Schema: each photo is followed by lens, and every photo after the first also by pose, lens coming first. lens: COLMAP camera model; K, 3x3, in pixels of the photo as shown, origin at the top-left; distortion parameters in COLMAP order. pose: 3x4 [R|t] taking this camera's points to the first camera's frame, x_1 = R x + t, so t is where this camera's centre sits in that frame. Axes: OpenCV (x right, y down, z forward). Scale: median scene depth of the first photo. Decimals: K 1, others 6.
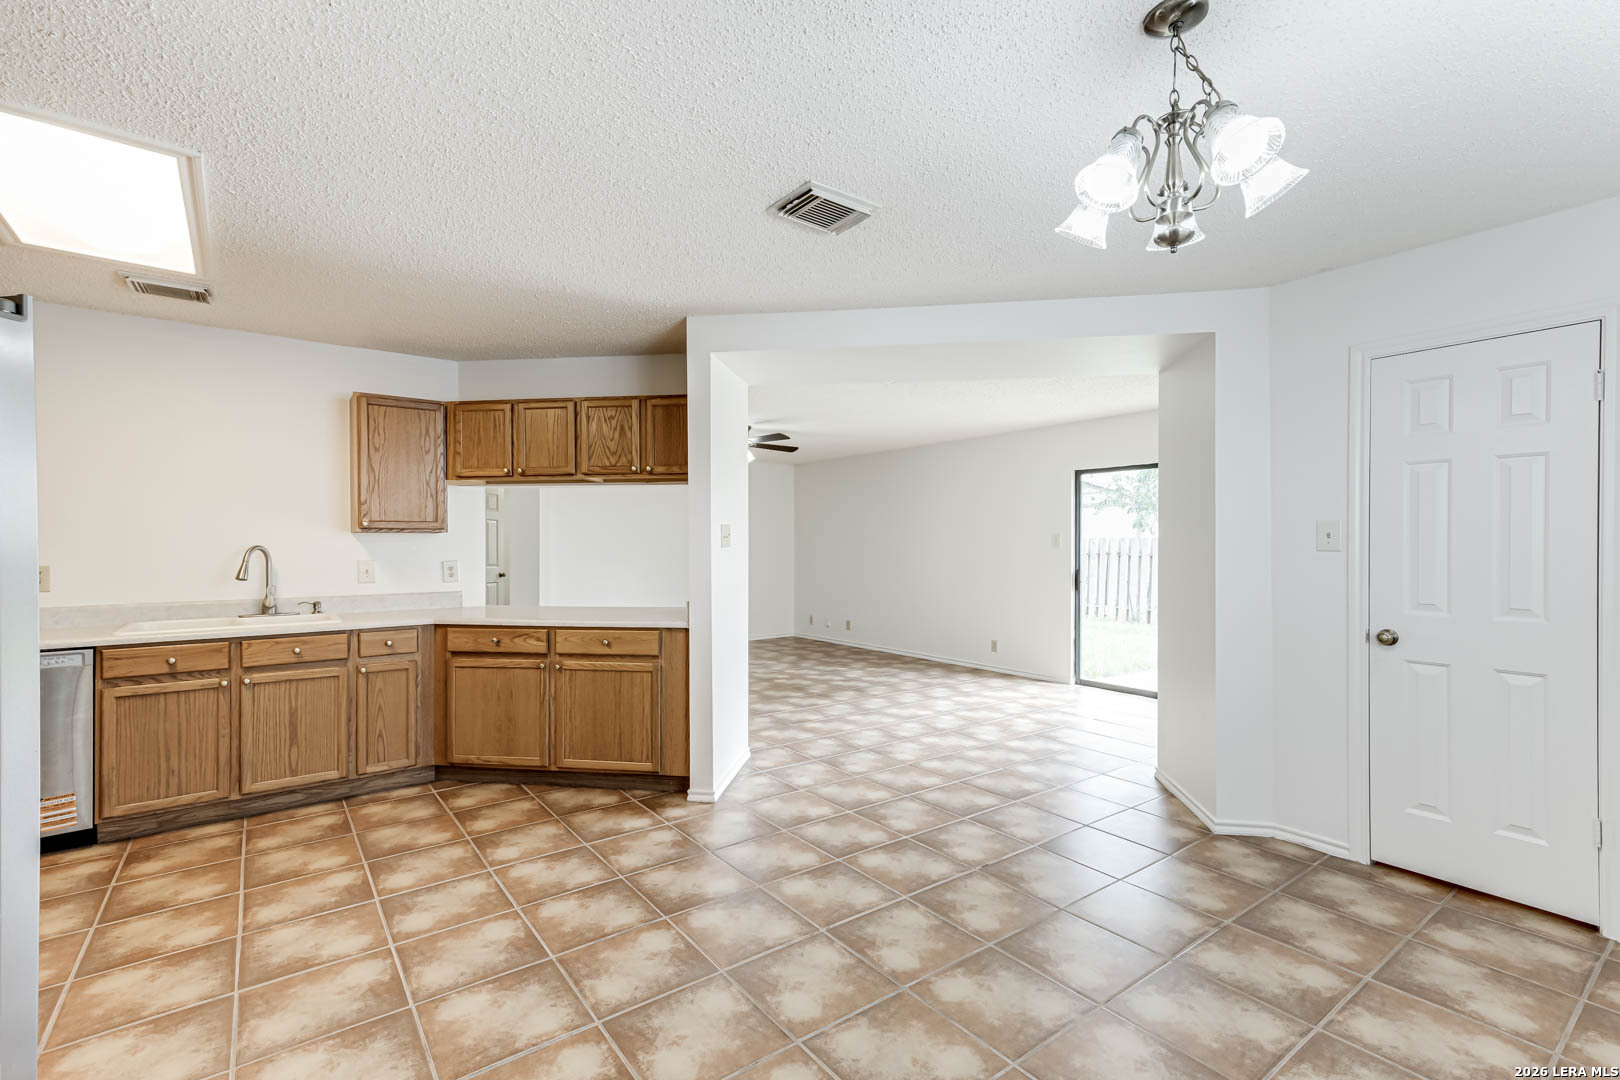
lens RADIAL K [[723.0, 0, 784.6], [0, 723.0, 551.9], [0, 0, 1]] dist [0.023581, -0.000460]
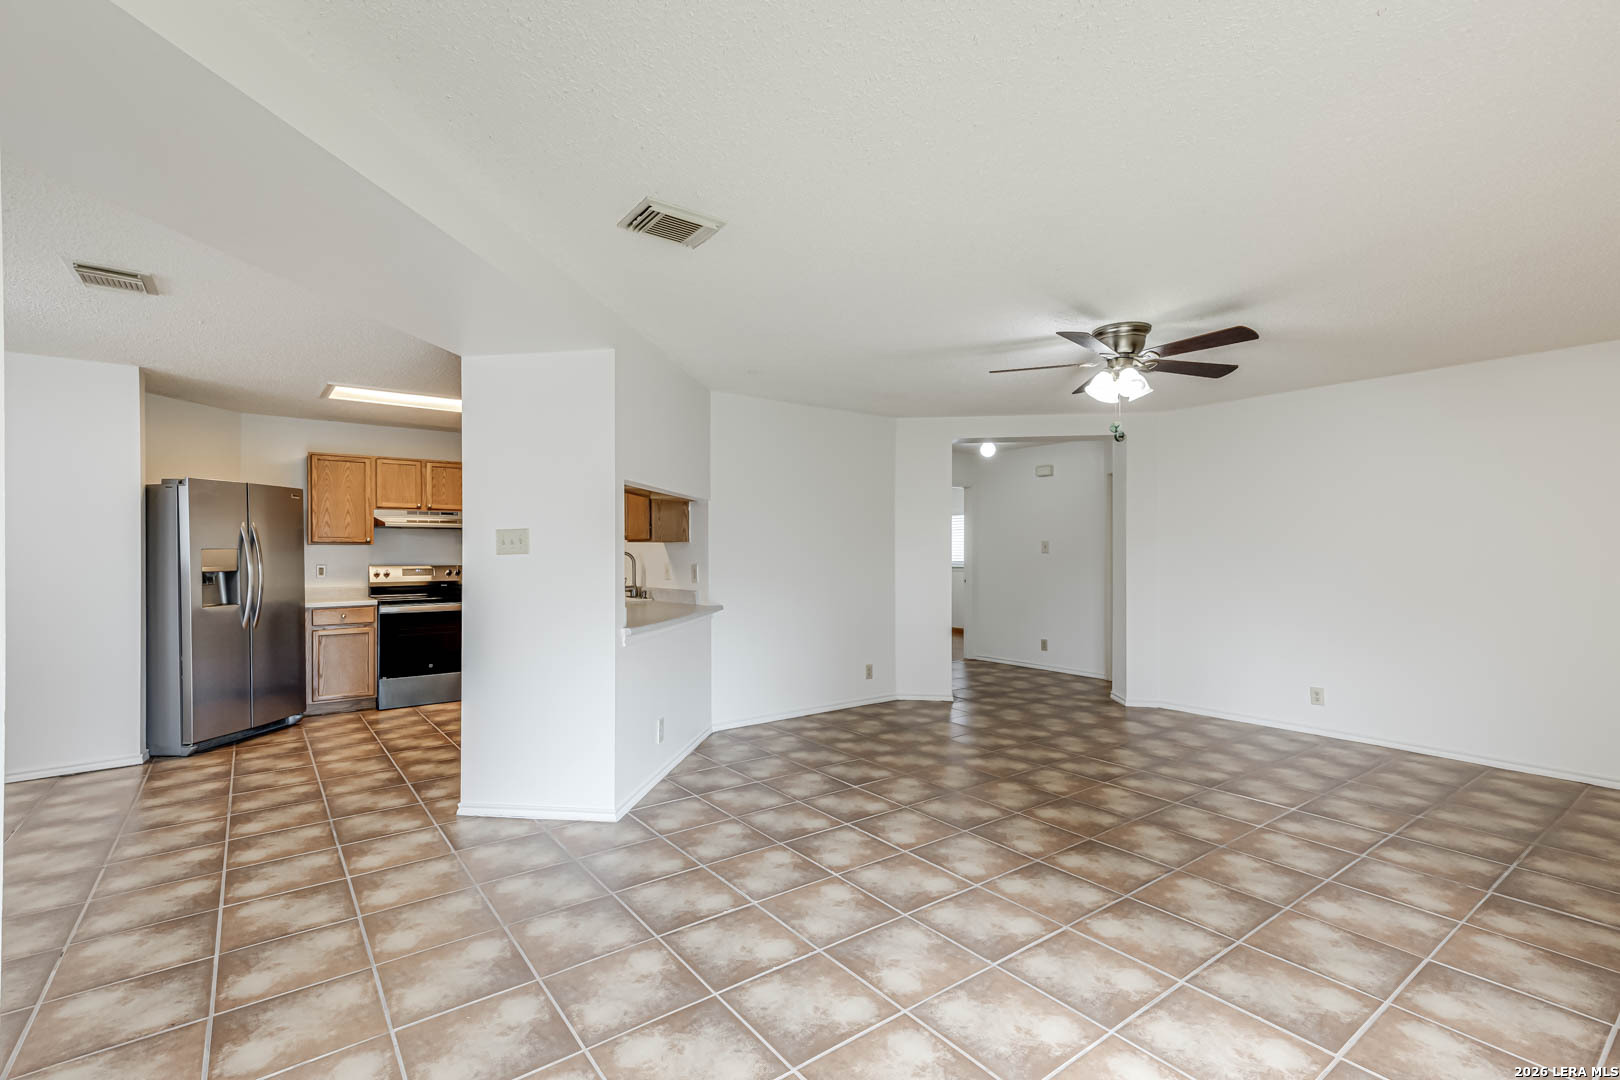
lens RADIAL K [[734.3, 0, 821.7], [0, 734.3, 547.3], [0, 0, 1]] dist [0.033183, -0.000304]
pose [[0.019052, 0.000934, -0.999818, 0.941171], [-0.001704, 0.999998, 0.000901, -0.021605], [0.999817, 0.001686, 0.019053, 1.500147]]
